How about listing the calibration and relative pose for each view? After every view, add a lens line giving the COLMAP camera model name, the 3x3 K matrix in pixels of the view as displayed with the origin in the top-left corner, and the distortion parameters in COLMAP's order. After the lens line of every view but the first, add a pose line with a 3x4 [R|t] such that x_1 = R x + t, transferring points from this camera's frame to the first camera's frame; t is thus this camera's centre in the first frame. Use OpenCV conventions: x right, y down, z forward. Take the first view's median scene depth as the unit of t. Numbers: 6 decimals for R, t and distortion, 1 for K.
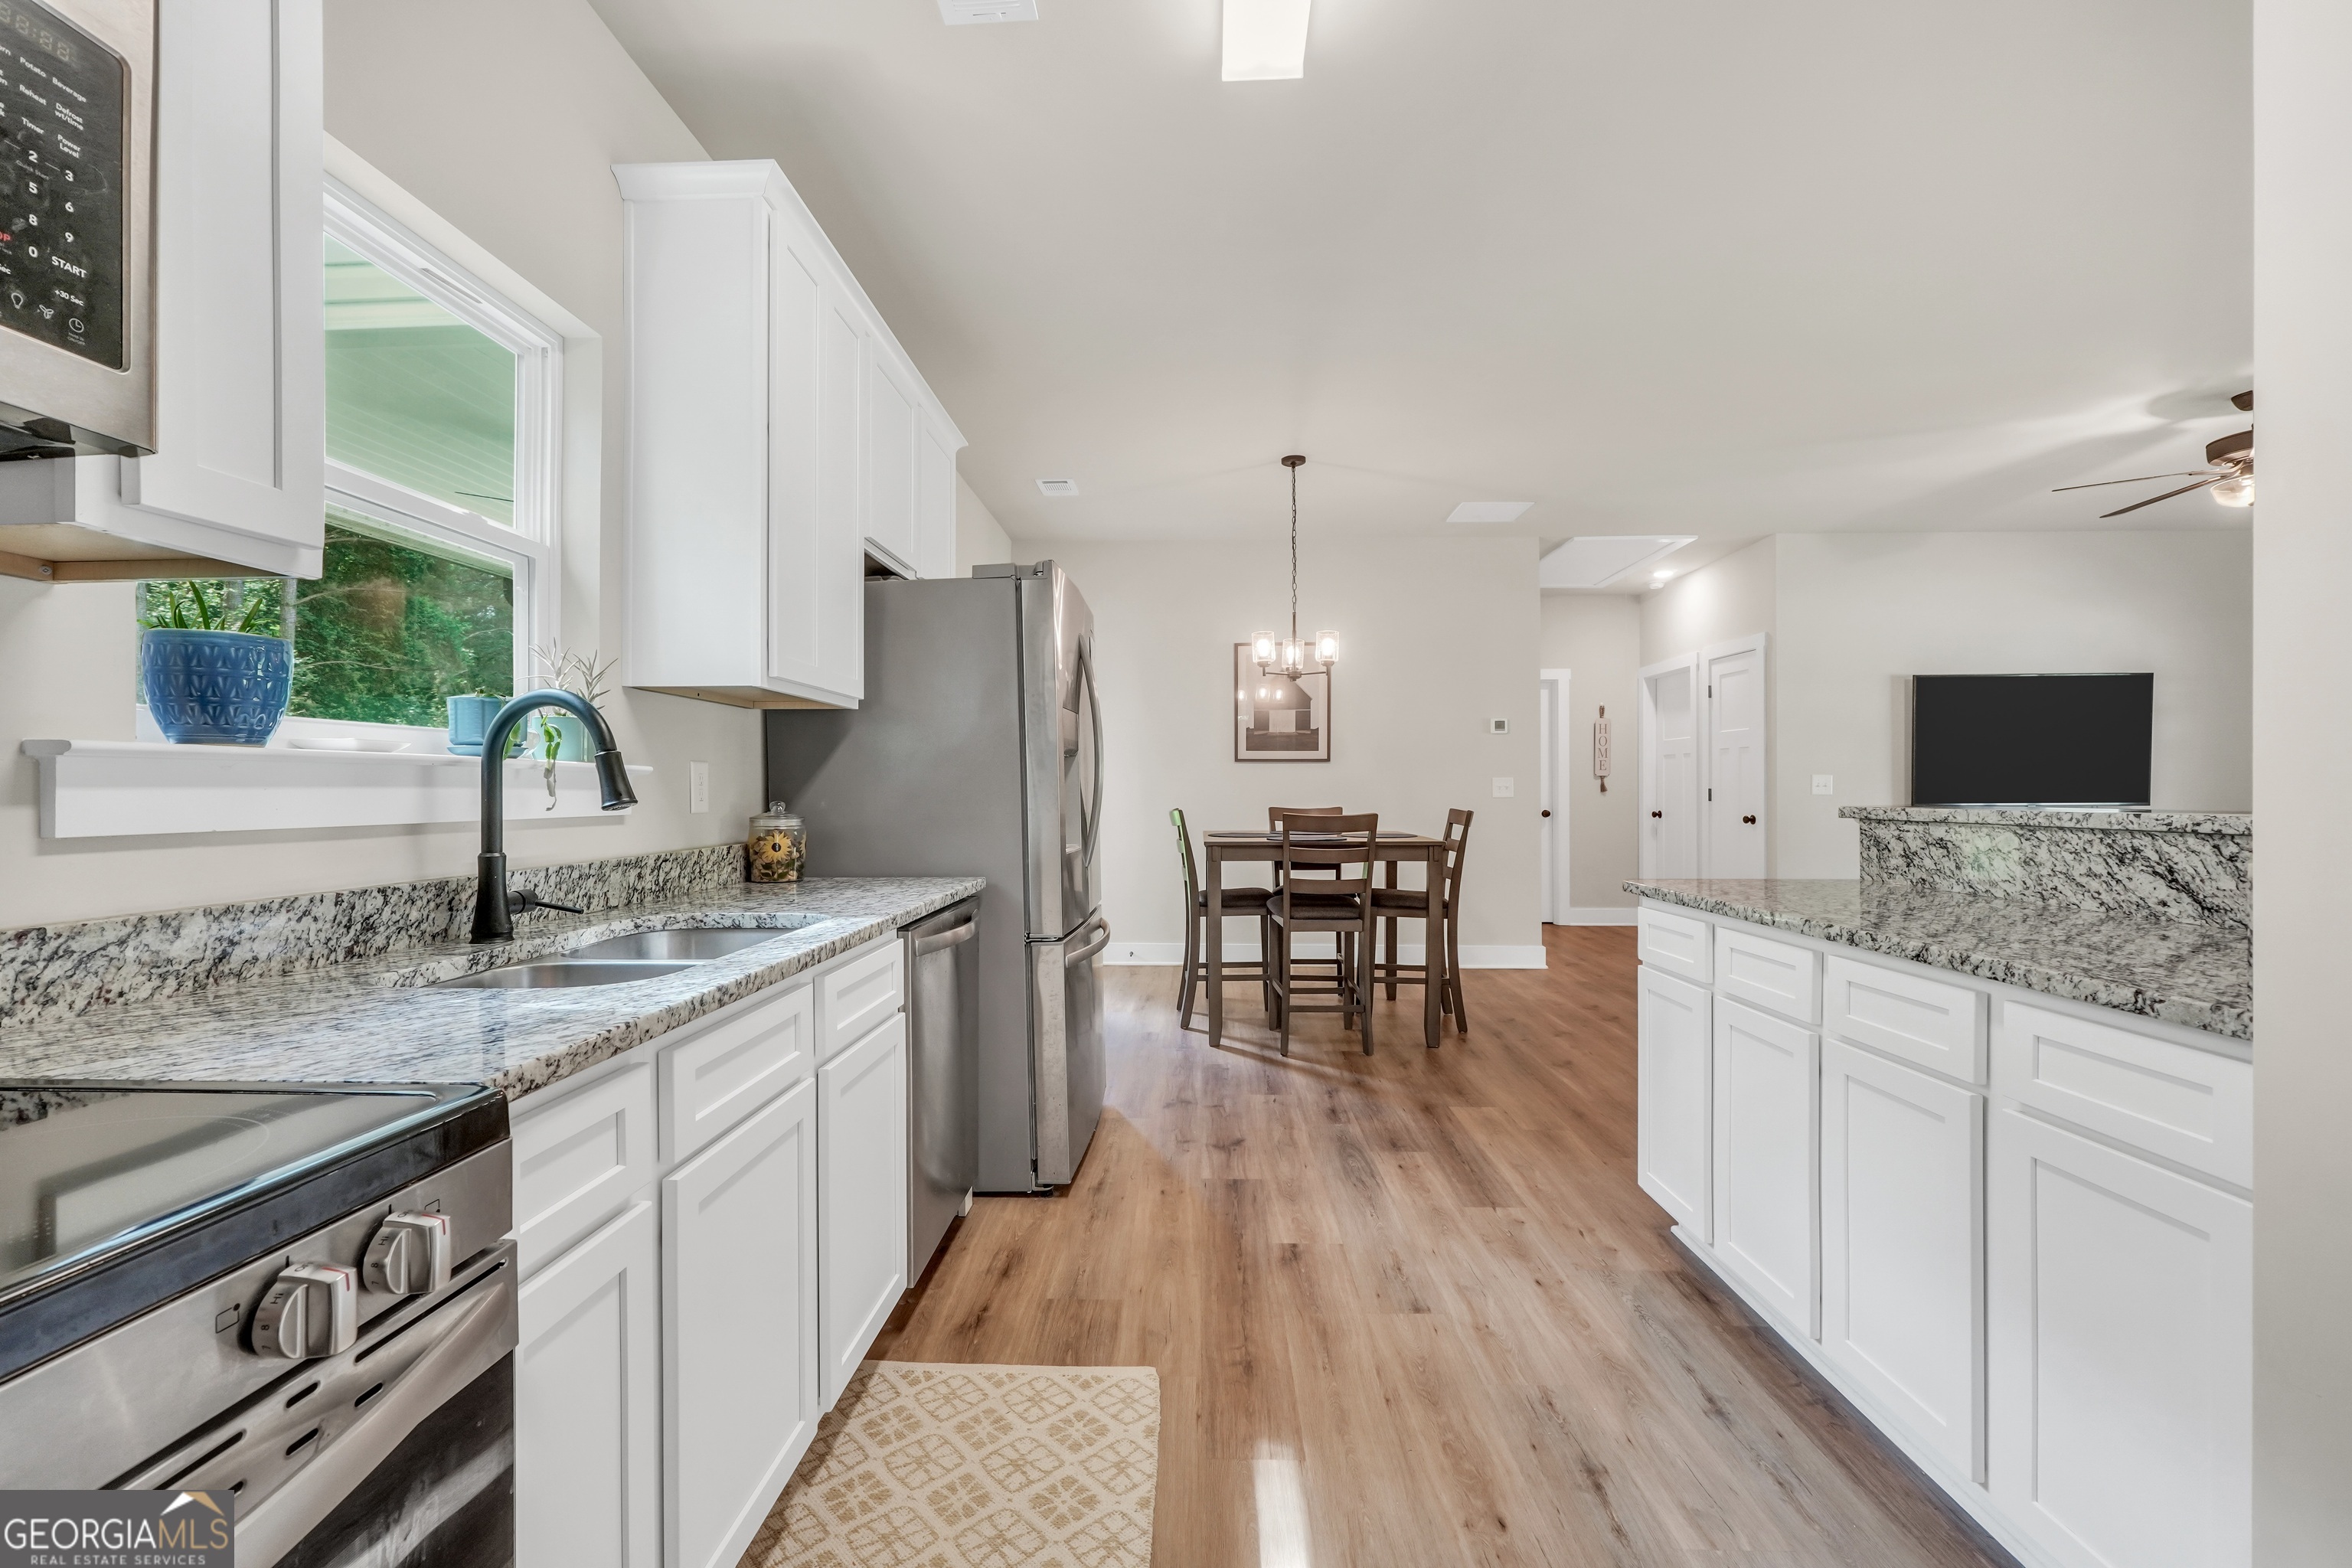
lens RADIAL K [[985.9, 0, 1166.2], [0, 985.9, 790.0], [0, 0, 1]] dist [-0.016400, 0.006505]
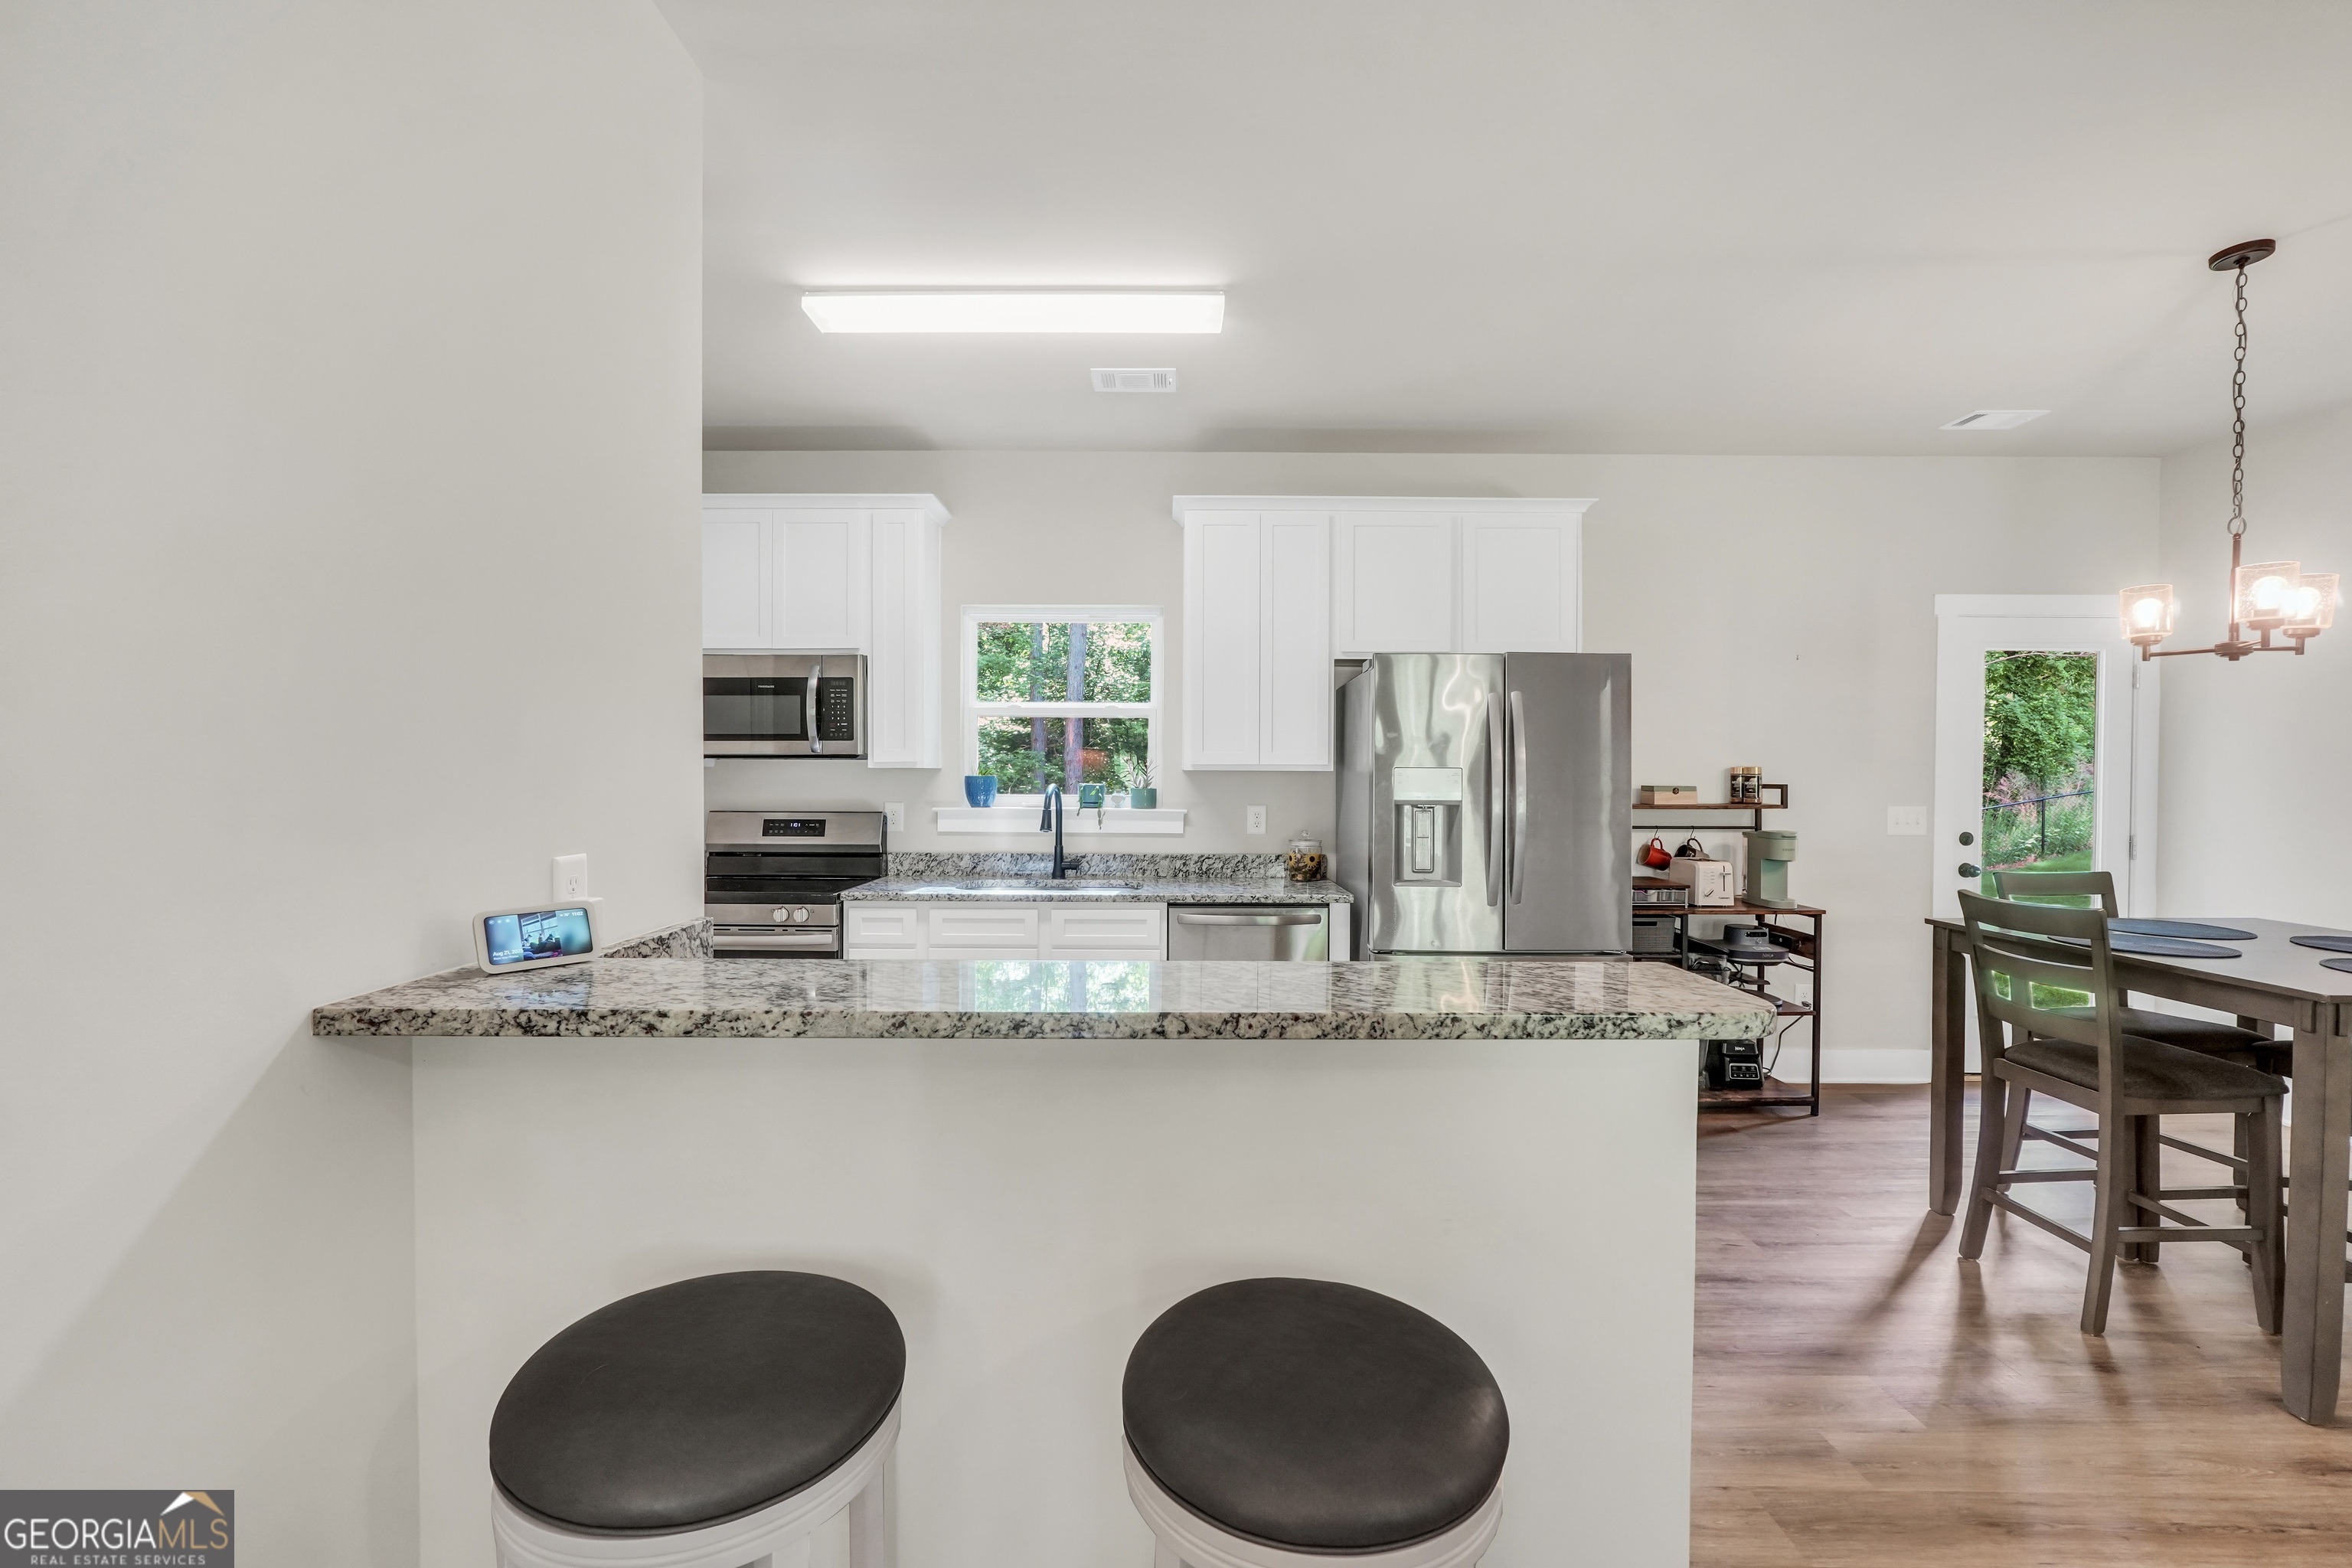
lens RADIAL K [[985.9, 0, 1166.2], [0, 985.9, 790.0], [0, 0, 1]] dist [-0.016400, 0.006505]
pose [[0.045503, 0.021717, -0.998728, 1.426460], [-0.005791, 0.999753, 0.021476, -0.103544], [0.998947, 0.004806, 0.045618, 0.840836]]
